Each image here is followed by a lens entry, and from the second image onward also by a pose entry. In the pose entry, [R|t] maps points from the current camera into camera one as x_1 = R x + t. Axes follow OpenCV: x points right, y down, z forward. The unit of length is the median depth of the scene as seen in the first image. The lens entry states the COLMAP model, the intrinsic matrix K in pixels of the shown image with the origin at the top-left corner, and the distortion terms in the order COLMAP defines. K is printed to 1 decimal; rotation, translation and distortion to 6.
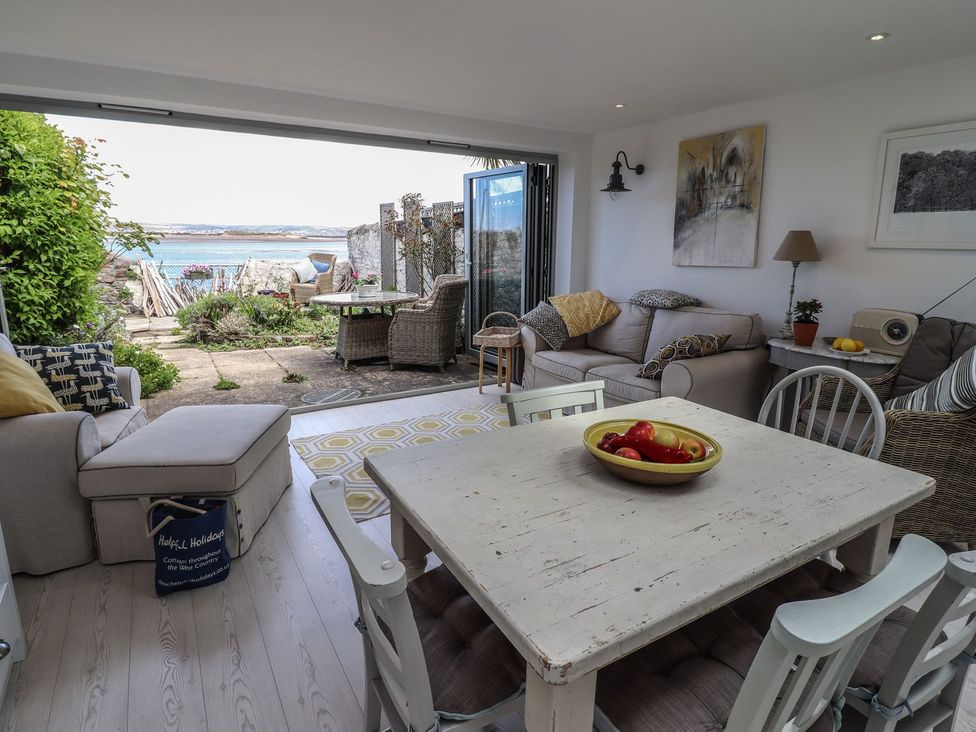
lens RADIAL K [[544.4, 0, 496.3], [0, 544.4, 357.5], [0, 0, 1]] dist [0.001694, -0.011290]
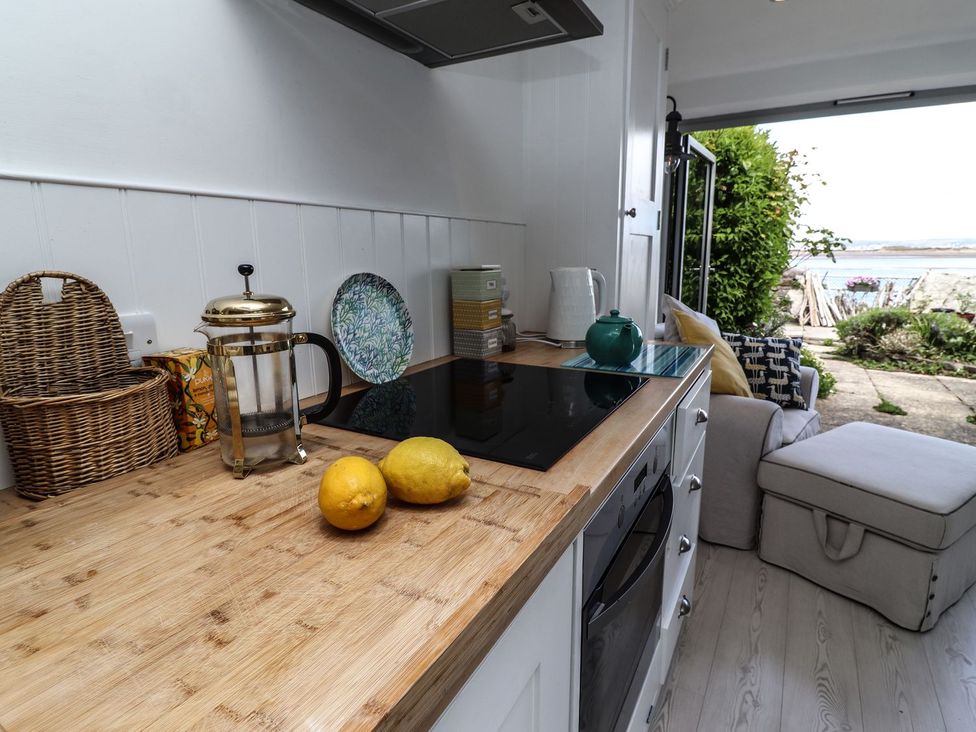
lens RADIAL K [[517.4, 0, 494.8], [0, 517.4, 361.7], [0, 0, 1]] dist [-0.000521, -0.012518]
pose [[0.466155, 0.160446, -0.870033, -0.096712], [-0.172007, 0.981088, 0.088766, 0.014910], [0.867821, 0.108273, 0.484937, 0.043684]]
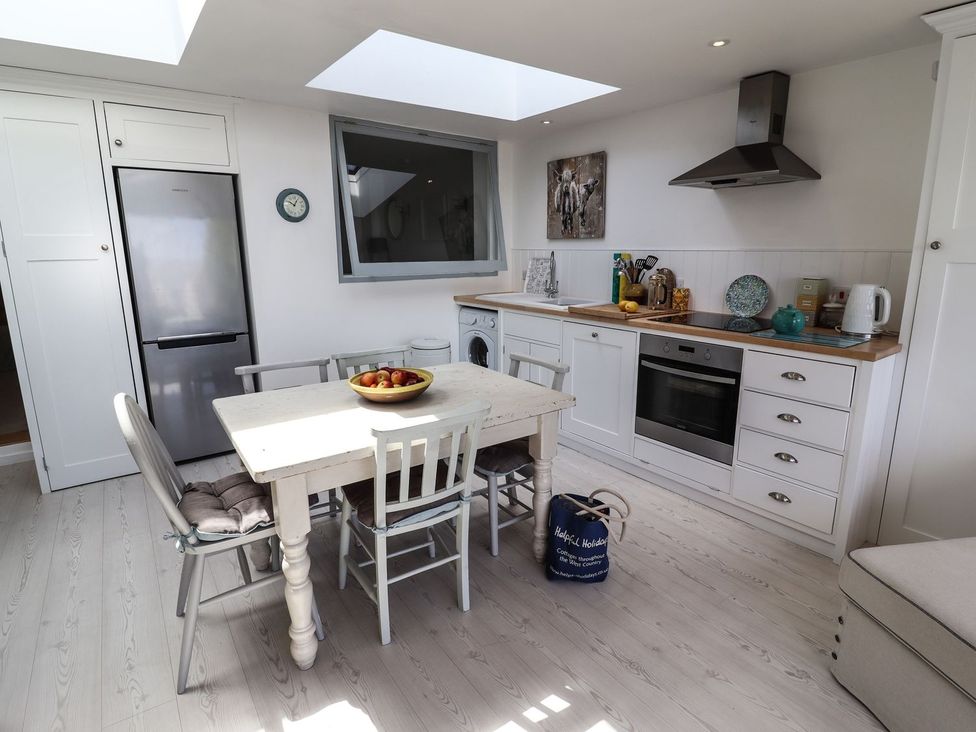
lens RADIAL K [[517.4, 0, 499.5], [0, 517.4, 365.6], [0, 0, 1]] dist [-0.000521, -0.012518]
pose [[-0.996824, 0.007378, -0.079299, 0.028693], [-0.027160, 0.904516, 0.425573, -0.170374], [0.074867, 0.426375, -0.901443, 0.759110]]
